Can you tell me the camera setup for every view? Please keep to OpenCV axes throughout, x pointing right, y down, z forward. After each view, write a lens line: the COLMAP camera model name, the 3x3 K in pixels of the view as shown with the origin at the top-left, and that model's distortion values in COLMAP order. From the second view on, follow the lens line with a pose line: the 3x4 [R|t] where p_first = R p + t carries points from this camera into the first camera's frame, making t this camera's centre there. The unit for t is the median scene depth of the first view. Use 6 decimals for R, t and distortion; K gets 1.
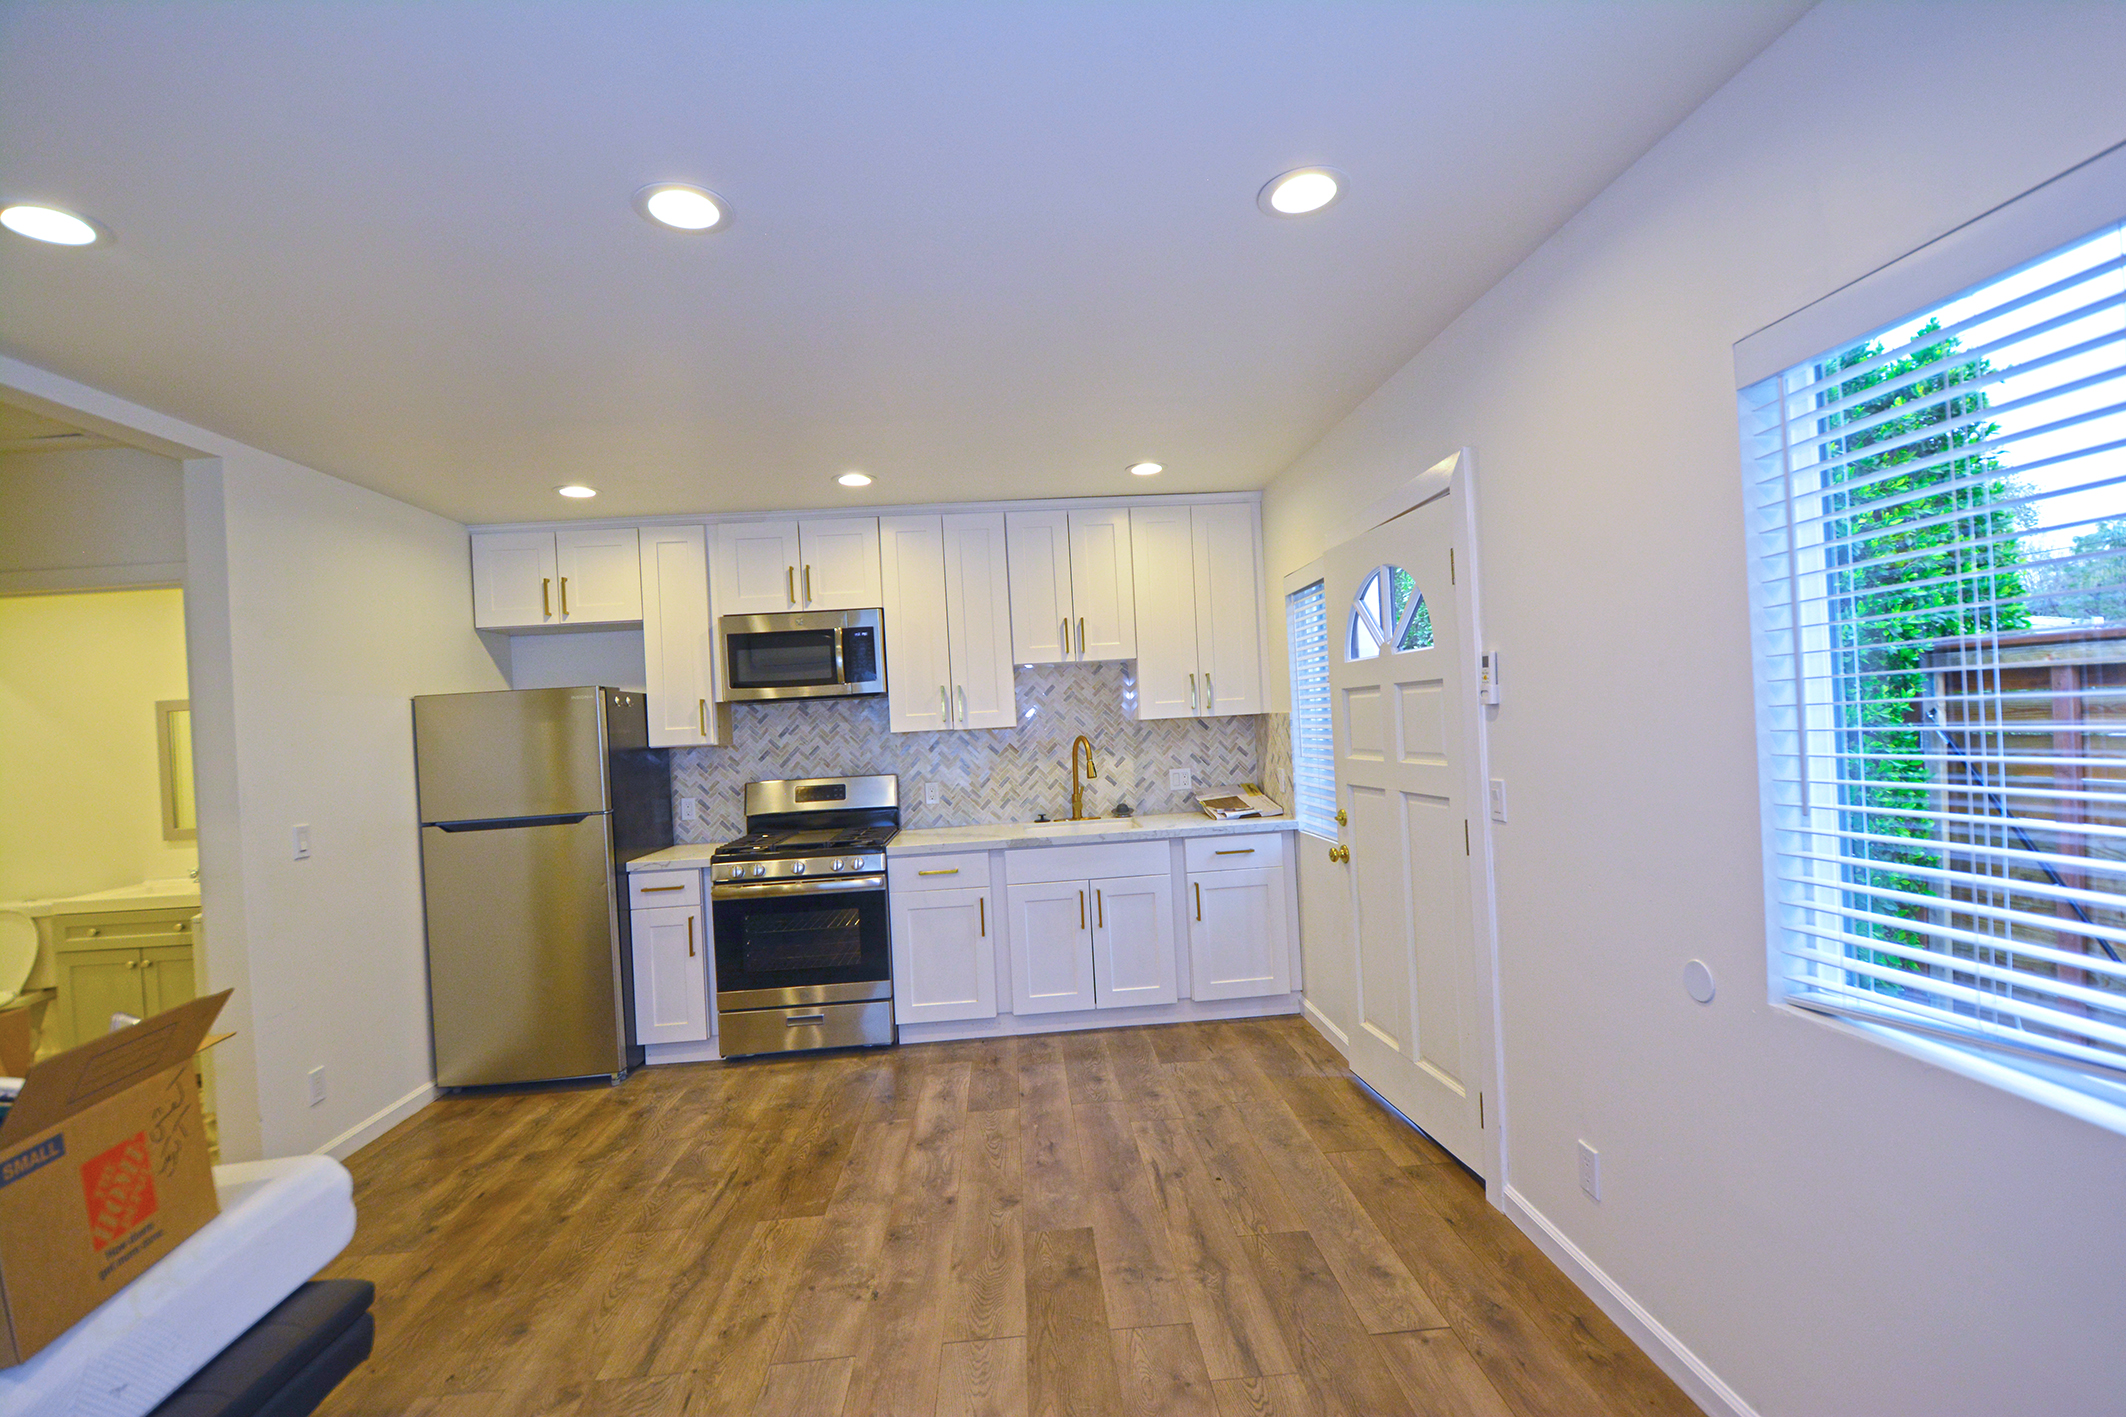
lens RADIAL K [[921.9, 0, 1074.7], [0, 921.9, 720.5], [0, 0, 1]] dist [0.011846, -0.017936]
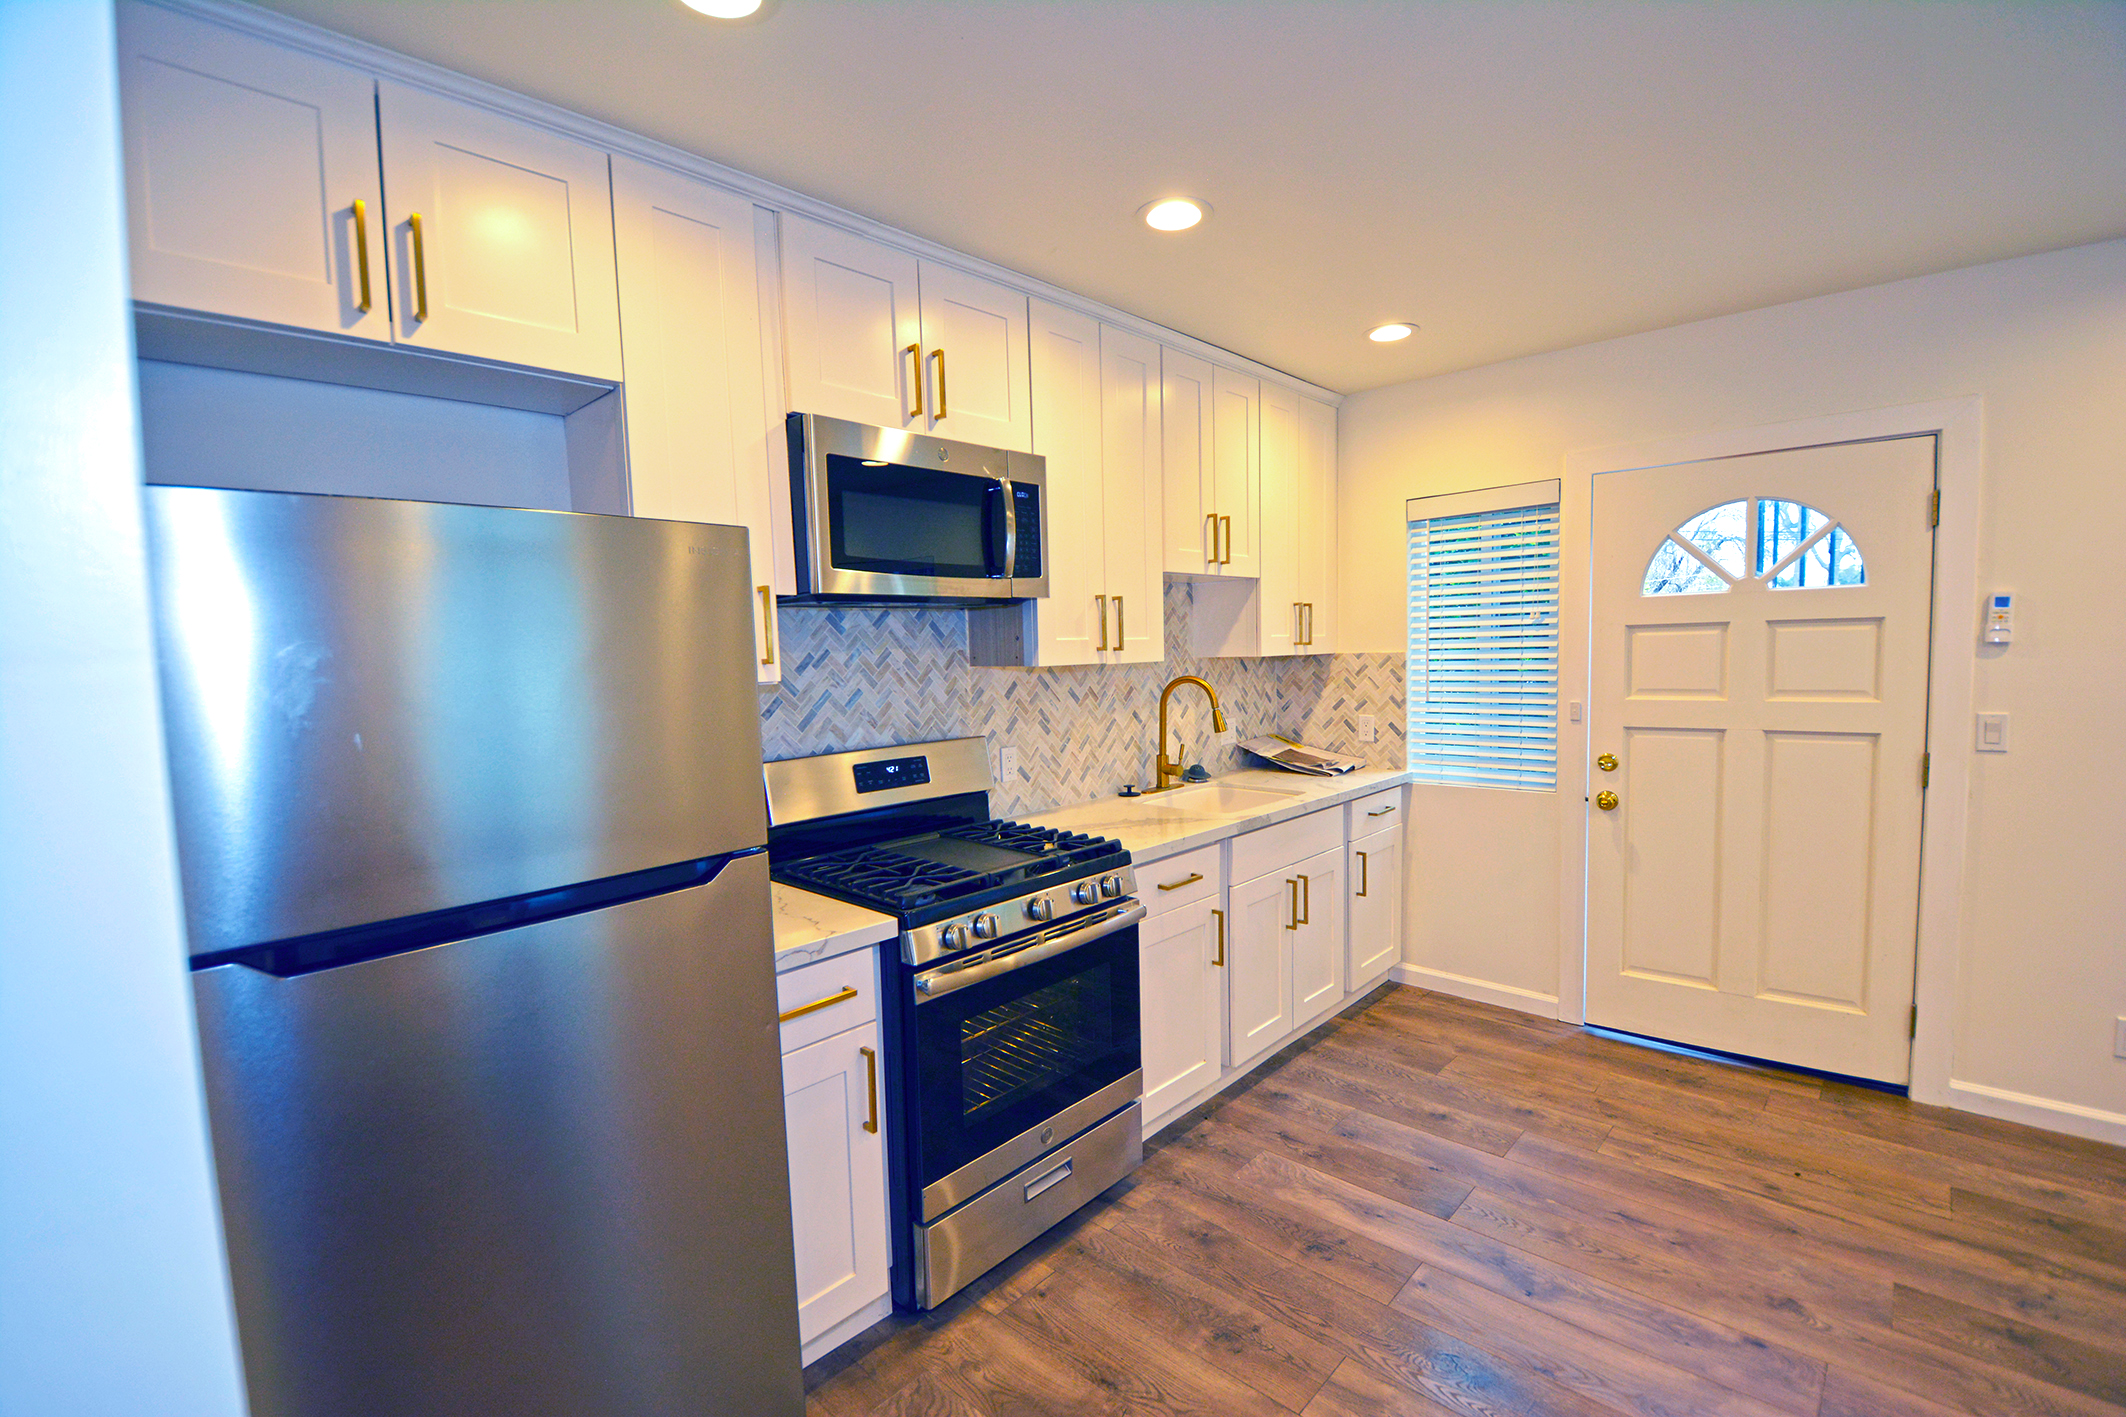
lens RADIAL K [[921.9, 0, 1073.7], [0, 921.9, 717.2], [0, 0, 1]] dist [0.011846, -0.017936]
pose [[0.728400, -0.017399, 0.684932, -0.655872], [-0.011564, 0.999223, 0.037680, 0.025627], [-0.685055, -0.035367, 0.727632, 0.595013]]
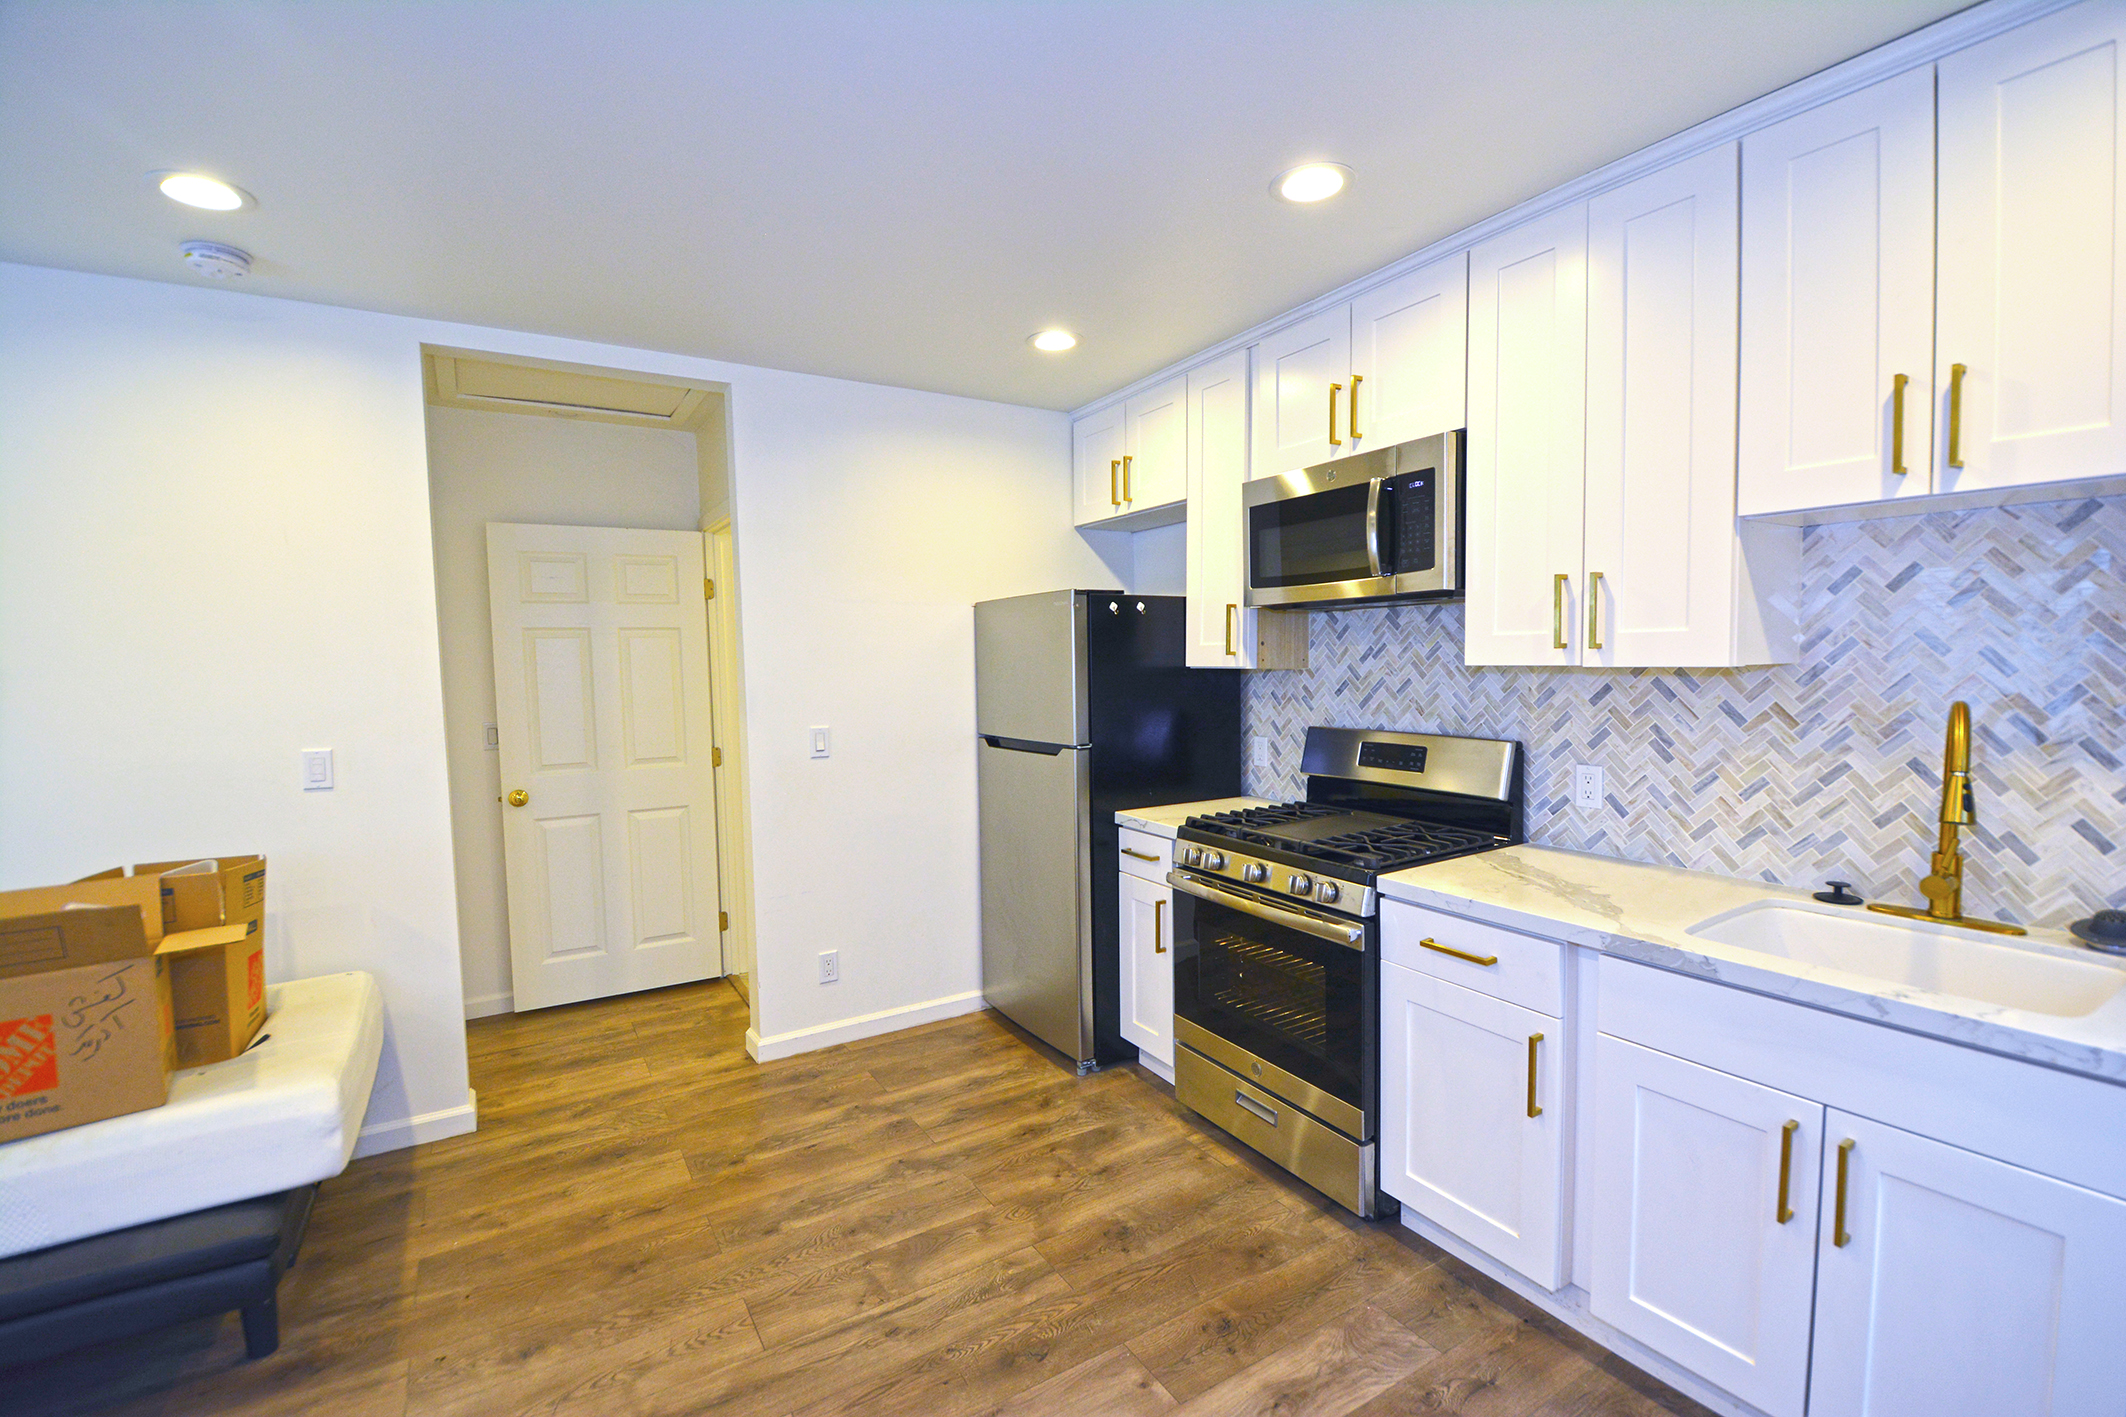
lens RADIAL K [[921.9, 0, 1068.4], [0, 921.9, 715.1], [0, 0, 1]] dist [0.011846, -0.017936]
pose [[0.468581, 0.103809, -0.877300, 0.182830], [-0.009558, 0.993610, 0.112466, -0.017935], [0.883369, -0.044314, 0.466579, 0.596294]]
